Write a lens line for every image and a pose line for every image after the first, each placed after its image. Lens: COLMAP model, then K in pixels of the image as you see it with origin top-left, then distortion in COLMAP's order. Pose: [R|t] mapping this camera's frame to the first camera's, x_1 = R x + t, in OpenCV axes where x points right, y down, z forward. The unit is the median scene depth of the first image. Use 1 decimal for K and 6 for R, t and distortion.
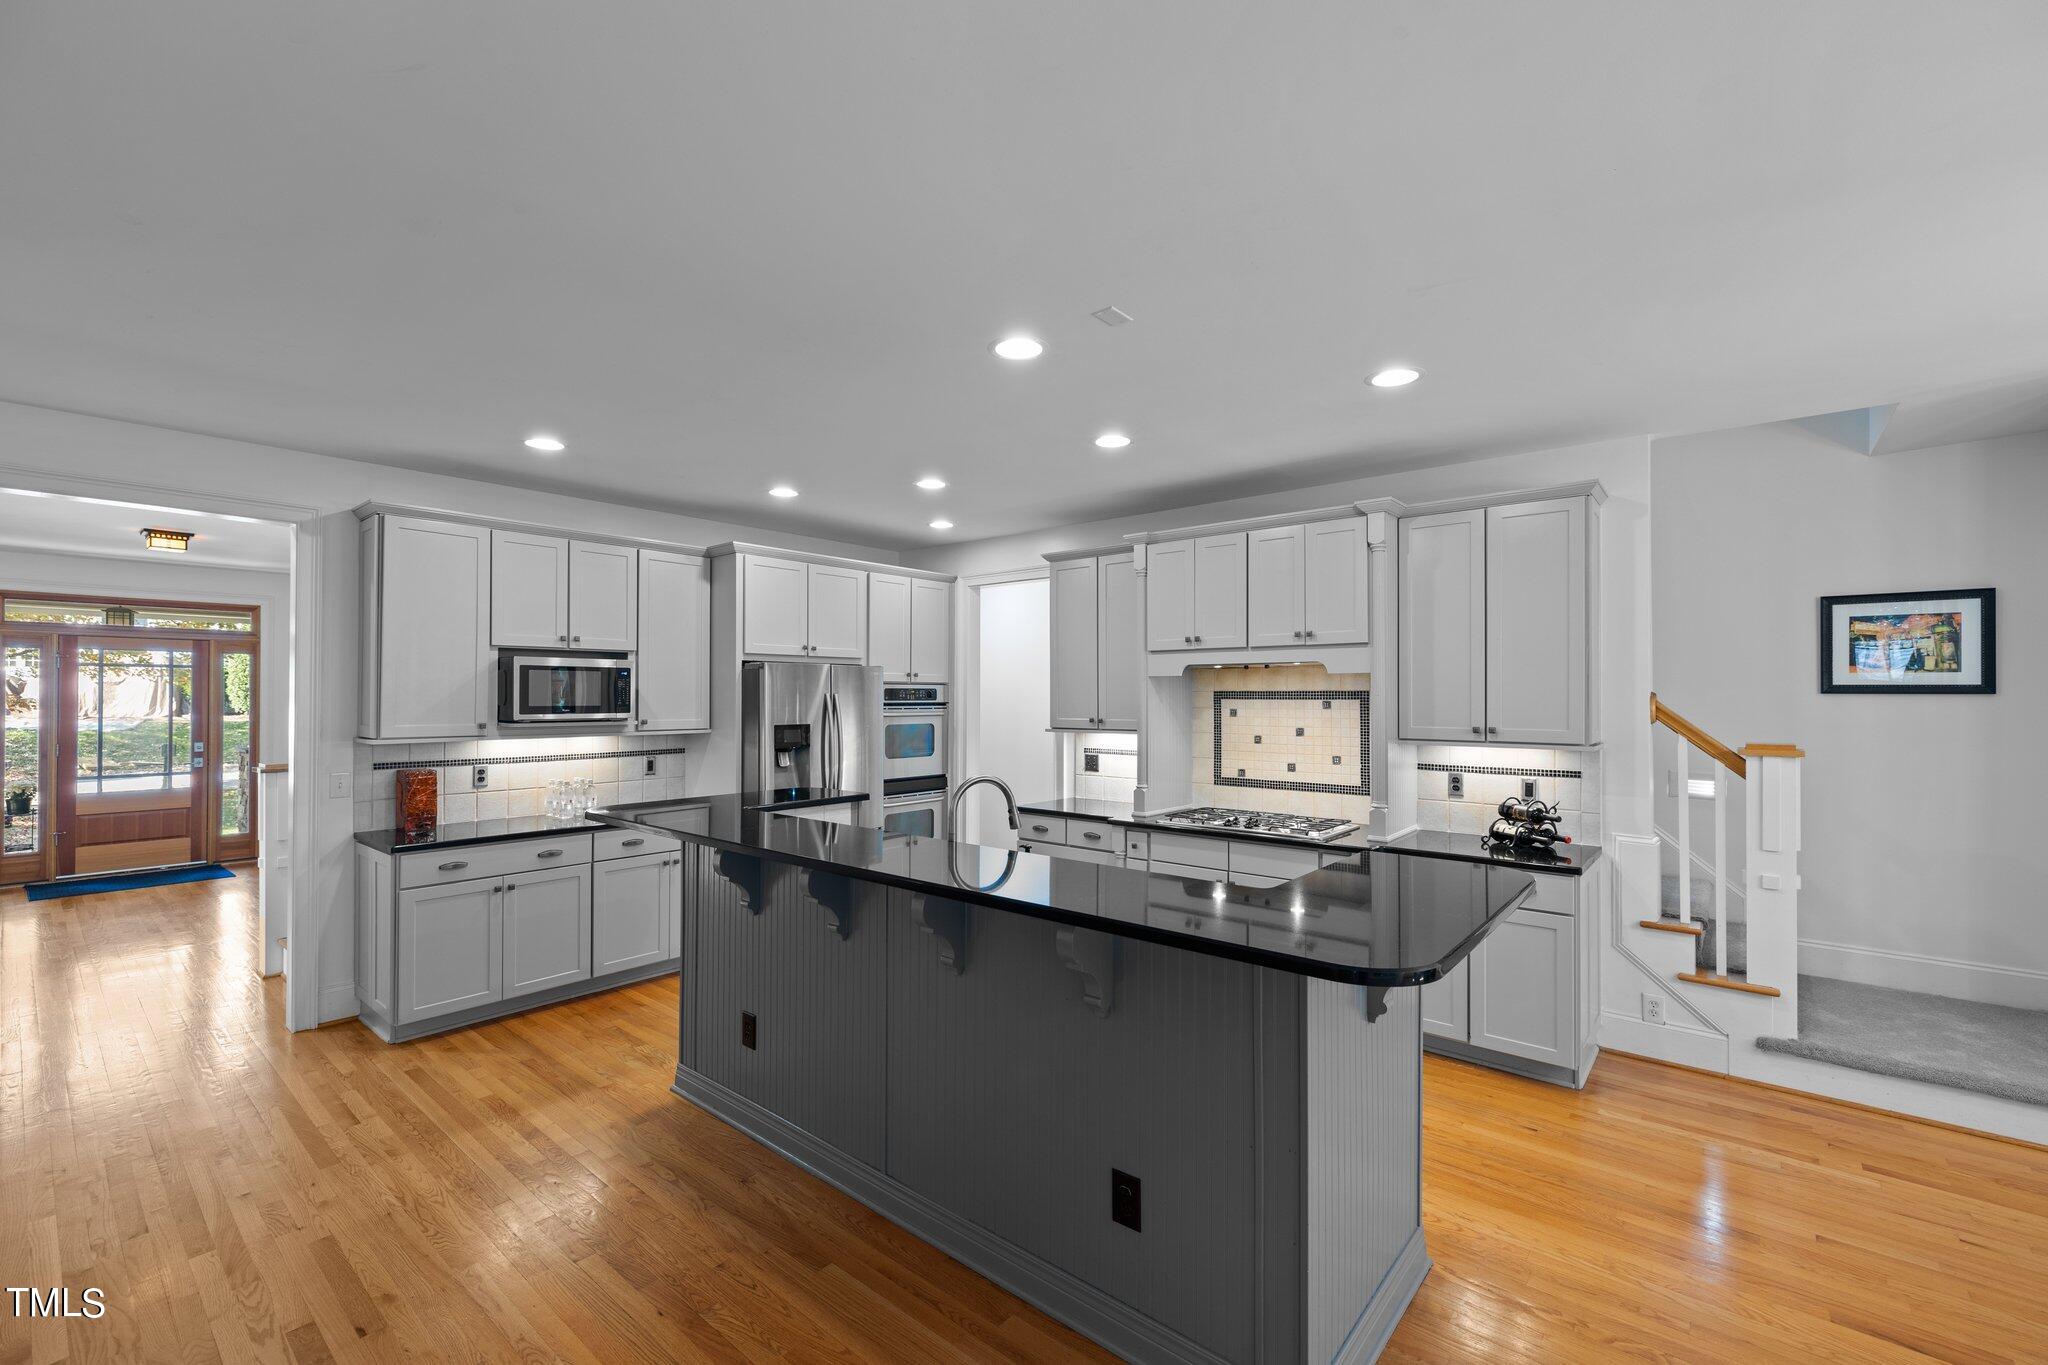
lens RADIAL K [[858.7, 0, 1029.2], [0, 858.7, 687.4], [0, 0, 1]] dist [-0.000238, 0.000568]
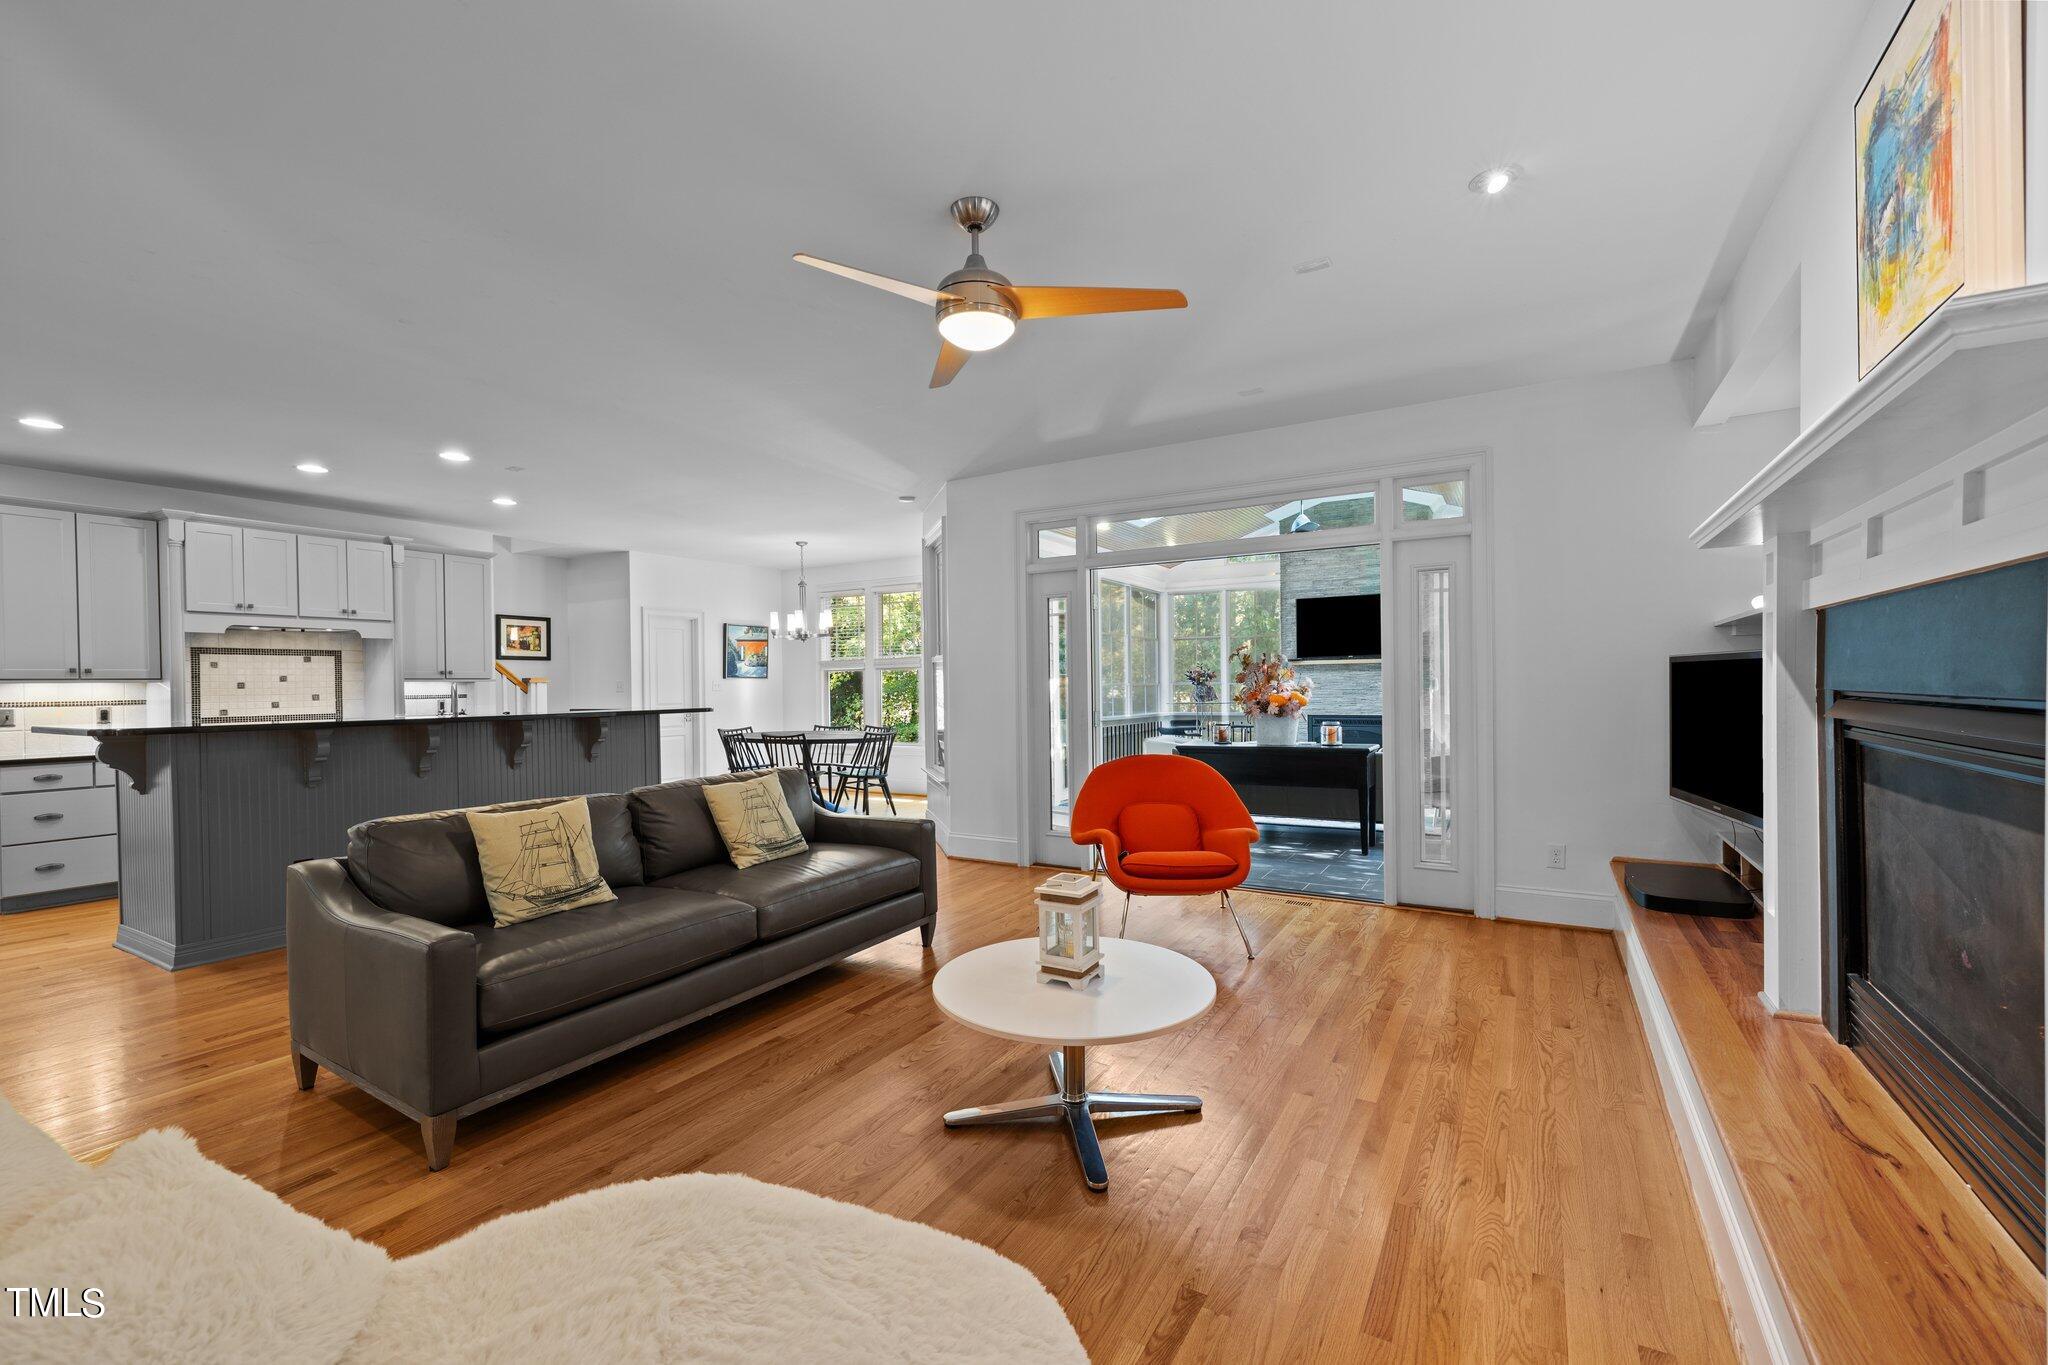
lens RADIAL K [[858.7, 0, 1015.9], [0, 858.7, 690.9], [0, 0, 1]] dist [-0.000238, 0.000568]
pose [[-0.154070, -0.007097, 0.988034, -1.239682], [0.004051, 0.999961, 0.007815, 0.065601], [-0.988052, 0.005207, -0.154035, 0.048073]]
